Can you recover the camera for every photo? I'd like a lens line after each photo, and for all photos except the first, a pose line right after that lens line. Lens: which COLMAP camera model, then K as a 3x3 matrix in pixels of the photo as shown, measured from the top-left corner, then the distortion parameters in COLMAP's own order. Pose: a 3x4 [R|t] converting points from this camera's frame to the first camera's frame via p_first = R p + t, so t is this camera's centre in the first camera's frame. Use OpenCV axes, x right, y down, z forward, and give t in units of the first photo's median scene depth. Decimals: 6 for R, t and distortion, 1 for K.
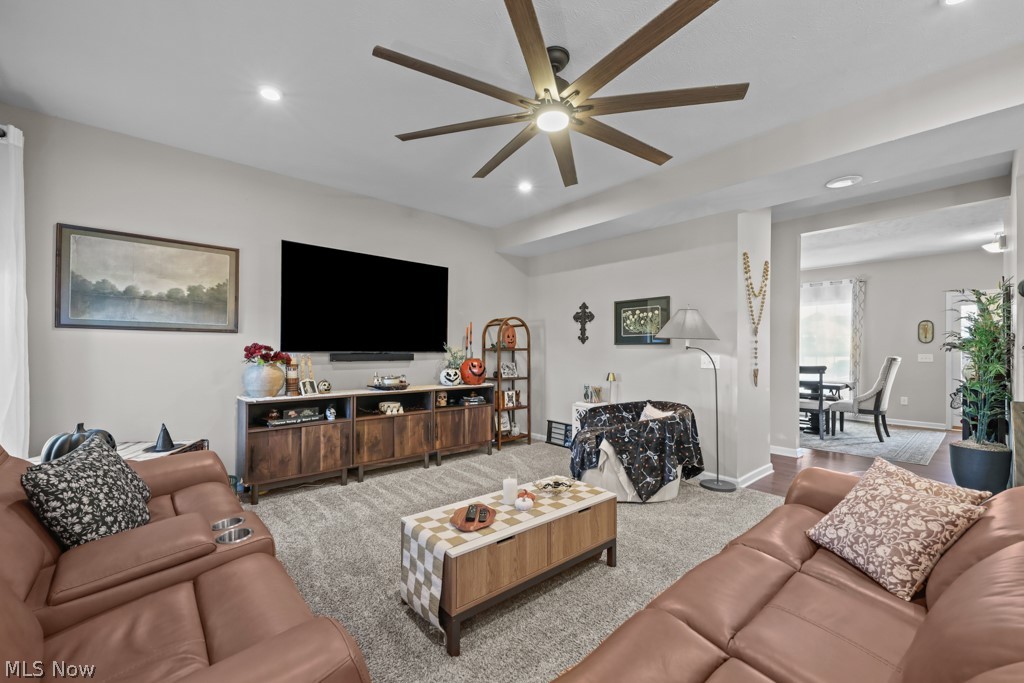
lens RADIAL K [[411.0, 0, 499.5], [0, 411.0, 348.6], [0, 0, 1]] dist [0.014793, -0.001923]
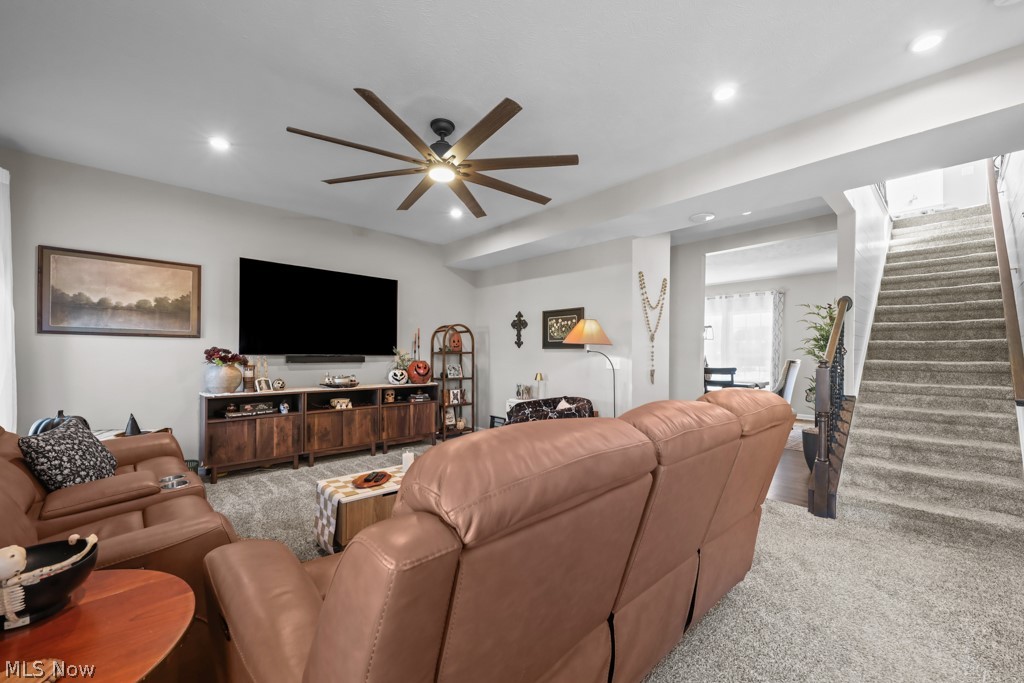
lens RADIAL K [[411.0, 0, 506.5], [0, 411.0, 354.5], [0, 0, 1]] dist [0.014793, -0.001923]
pose [[0.999430, 0.001654, 0.033719, 0.175190], [-0.001819, 0.999987, 0.004853, 0.001291], [-0.033711, -0.004911, 0.999420, -0.178565]]
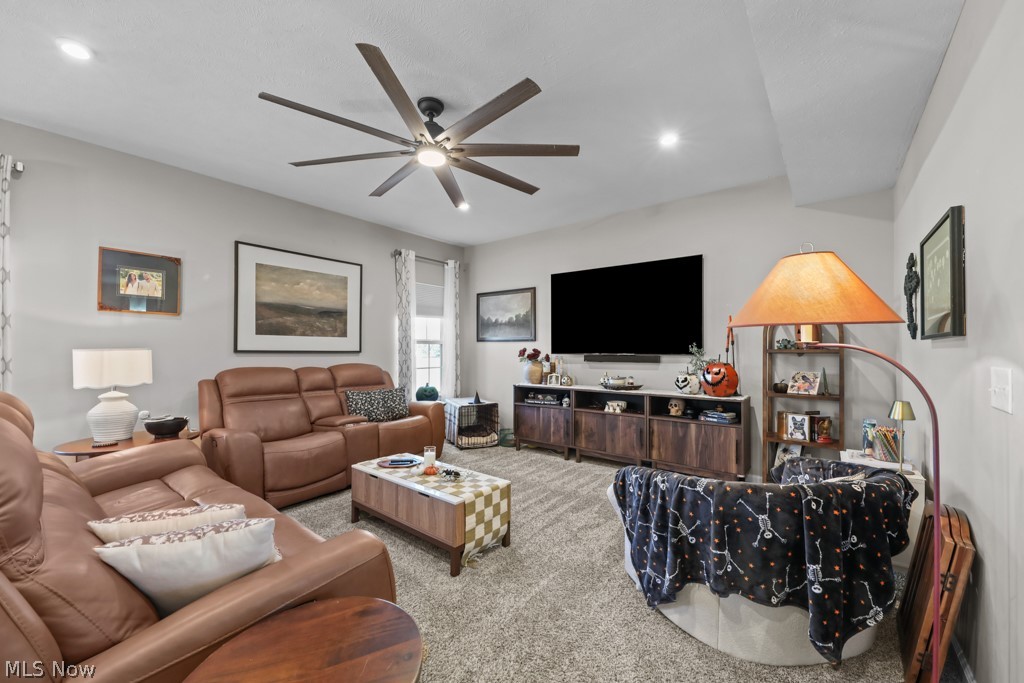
lens RADIAL K [[411.0, 0, 529.1], [0, 411.0, 346.7], [0, 0, 1]] dist [0.014793, -0.001923]
pose [[0.191350, -0.013928, -0.981423, 0.824089], [0.002982, 0.999903, -0.013609, 0.003897], [0.981517, -0.000323, 0.191373, 0.643893]]
